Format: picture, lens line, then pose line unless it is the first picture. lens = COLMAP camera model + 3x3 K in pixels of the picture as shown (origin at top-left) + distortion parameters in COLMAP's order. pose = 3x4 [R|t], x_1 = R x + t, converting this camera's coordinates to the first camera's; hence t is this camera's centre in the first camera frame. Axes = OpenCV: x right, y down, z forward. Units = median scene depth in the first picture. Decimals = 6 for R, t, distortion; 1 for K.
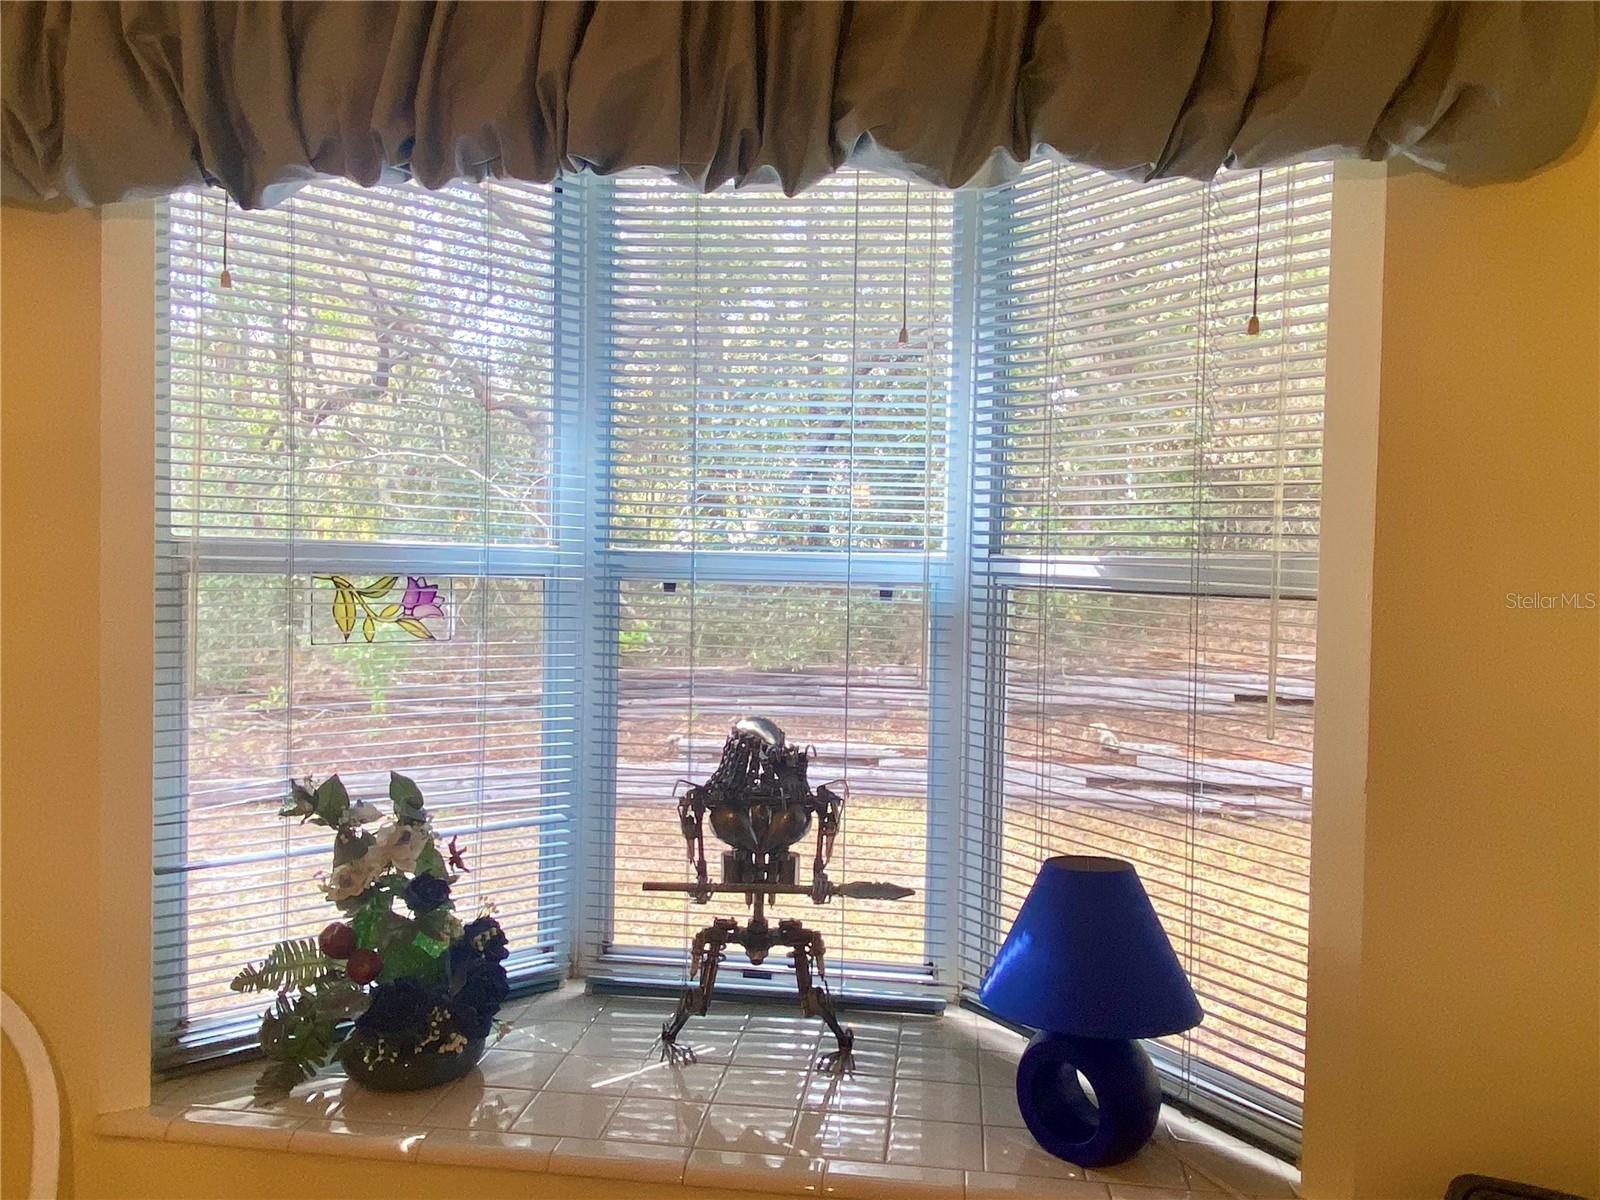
lens RADIAL K [[1135.6, 0, 800.0], [0, 1135.6, 600.0], [0, 0, 1]] dist [0.076774, 0.000688]
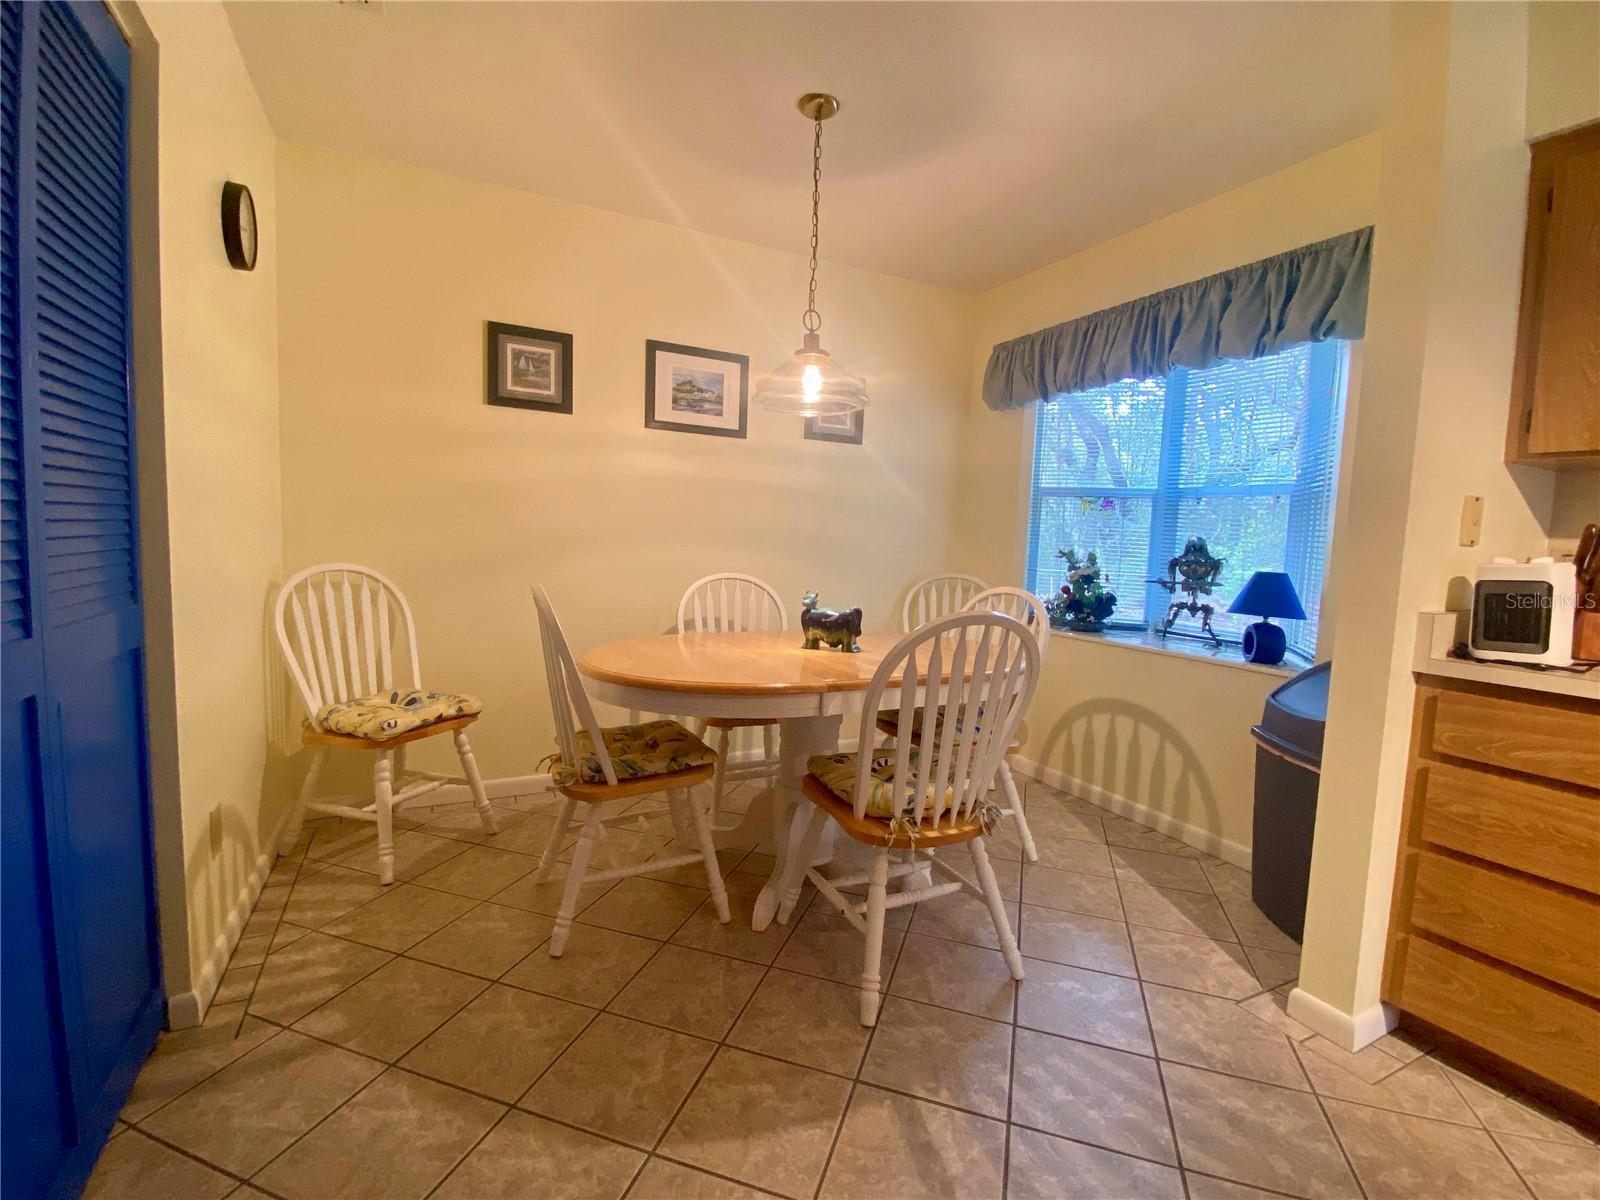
lens RADIAL K [[719.3, 0, 800.0], [0, 719.3, 600.0], [0, 0, 1]] dist [0.000080, 0.000009]
pose [[0.573899, 0.071022, -0.815841, 0.945683], [-0.049912, 0.997414, 0.051718, 0.232481], [0.817404, 0.011039, 0.575959, -0.983635]]
